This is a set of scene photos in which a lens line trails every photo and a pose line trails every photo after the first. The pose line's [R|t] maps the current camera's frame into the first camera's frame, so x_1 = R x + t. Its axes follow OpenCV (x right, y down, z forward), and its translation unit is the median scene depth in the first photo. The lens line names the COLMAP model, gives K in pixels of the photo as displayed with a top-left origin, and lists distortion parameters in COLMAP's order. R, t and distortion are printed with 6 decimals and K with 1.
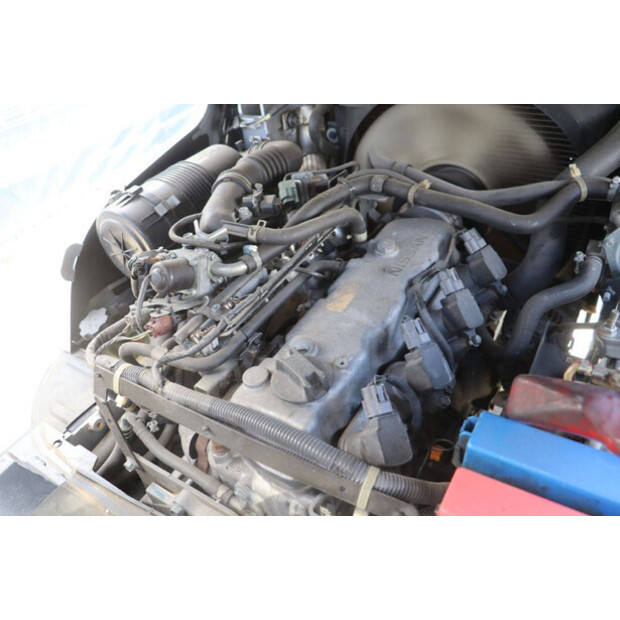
lens RADIAL K [[509.3, 0, 310.0], [0, 509.3, 310.0], [0, 0, 1]] dist [-0.179271, 0.155491]
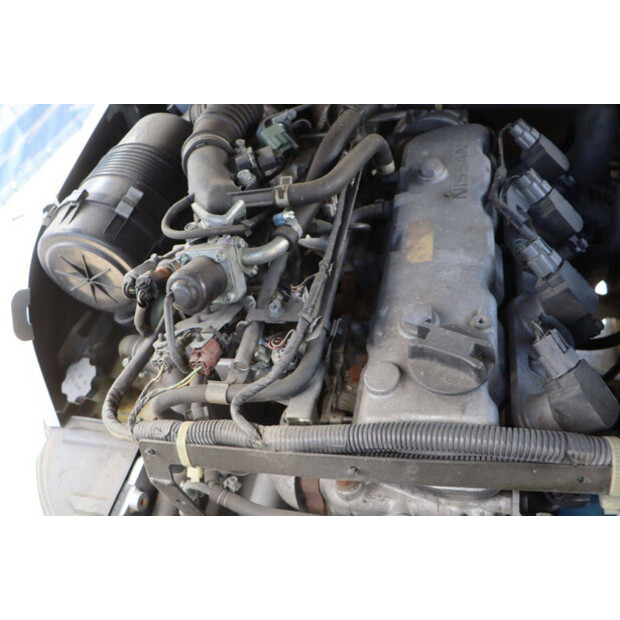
lens RADIAL K [[500.8, 0, 310.3], [0, 500.8, 323.1], [0, 0, 1]] dist [-0.176116, 0.145905]
pose [[0.935449, -0.325151, 0.138609, -0.222566], [0.309793, 0.943020, 0.121413, -0.048831], [-0.170189, -0.070636, 0.982877, 0.257868]]
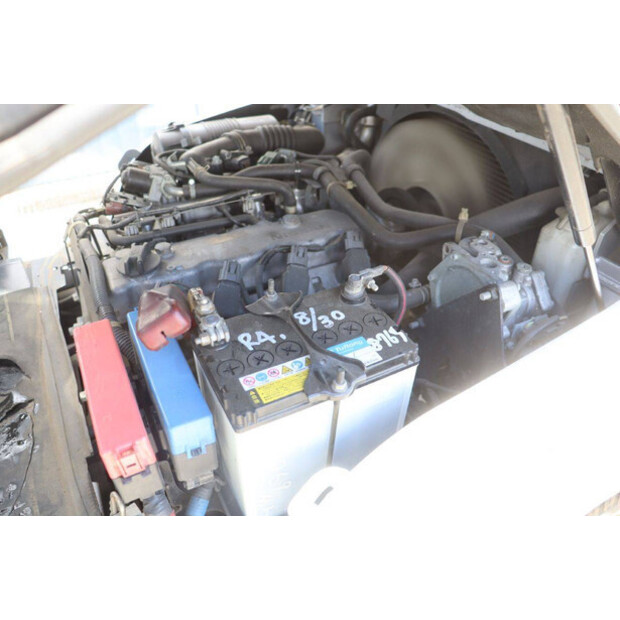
lens RADIAL K [[509.3, 0, 310.0], [0, 509.3, 310.0], [0, 0, 1]] dist [-0.179271, 0.155491]
pose [[0.848678, 0.416925, -0.325452, 0.696912], [-0.417988, 0.905727, 0.070313, -0.035219], [0.324086, 0.076362, 0.942941, -0.125167]]
